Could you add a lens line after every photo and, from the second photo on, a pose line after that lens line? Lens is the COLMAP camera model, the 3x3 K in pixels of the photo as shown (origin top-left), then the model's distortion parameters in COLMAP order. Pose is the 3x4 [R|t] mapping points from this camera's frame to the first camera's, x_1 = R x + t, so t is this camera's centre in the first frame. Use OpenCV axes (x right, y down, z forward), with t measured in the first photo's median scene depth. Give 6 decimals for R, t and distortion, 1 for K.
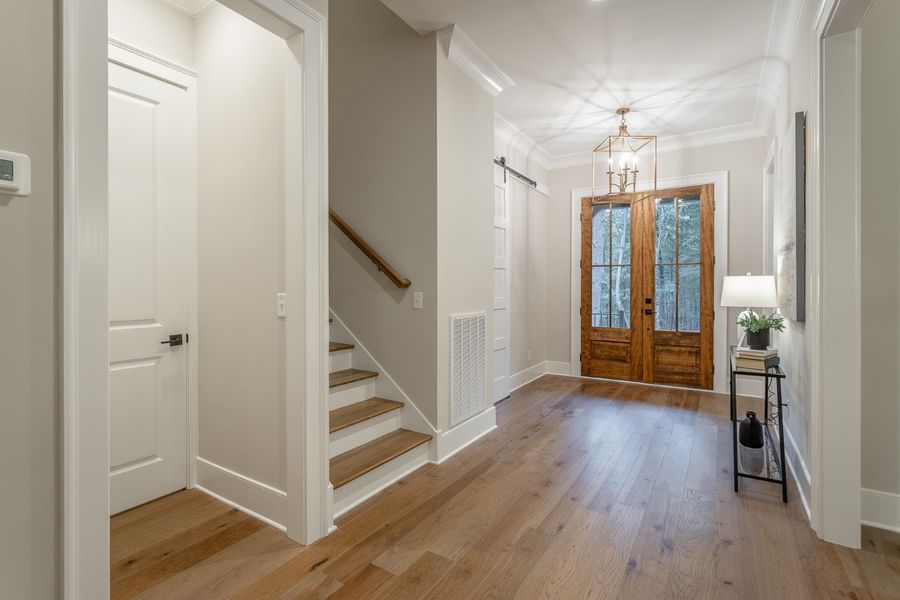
lens RADIAL K [[423.7, 0, 449.4], [0, 423.7, 289.6], [0, 0, 1]] dist [-0.000812, -0.000188]
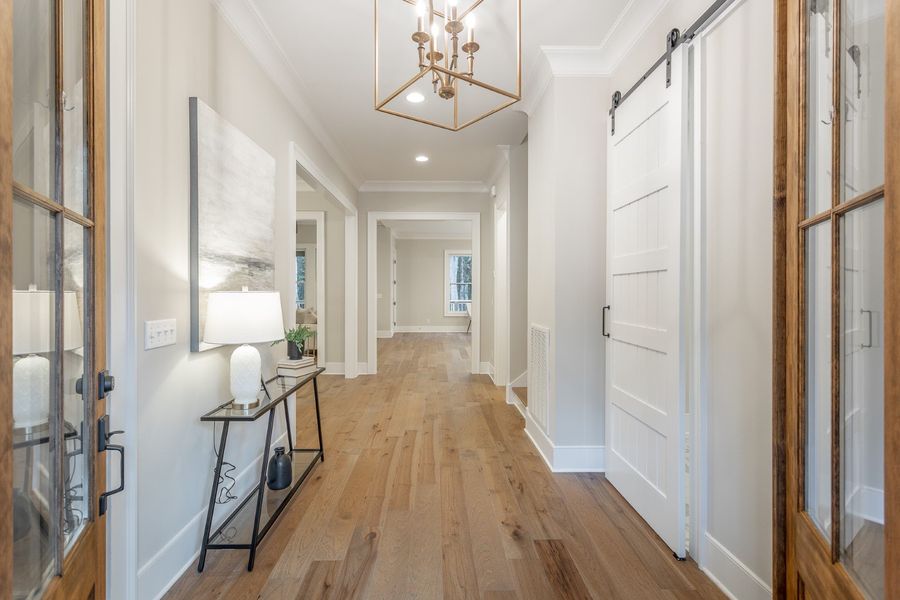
lens RADIAL K [[423.7, 0, 449.4], [0, 423.7, 289.6], [0, 0, 1]] dist [-0.000812, -0.000188]
pose [[-0.821456, -0.002346, -0.570267, 0.873952], [-0.003574, 0.999993, 0.001036, -0.039135], [0.570261, 0.002889, -0.821459, 1.817013]]
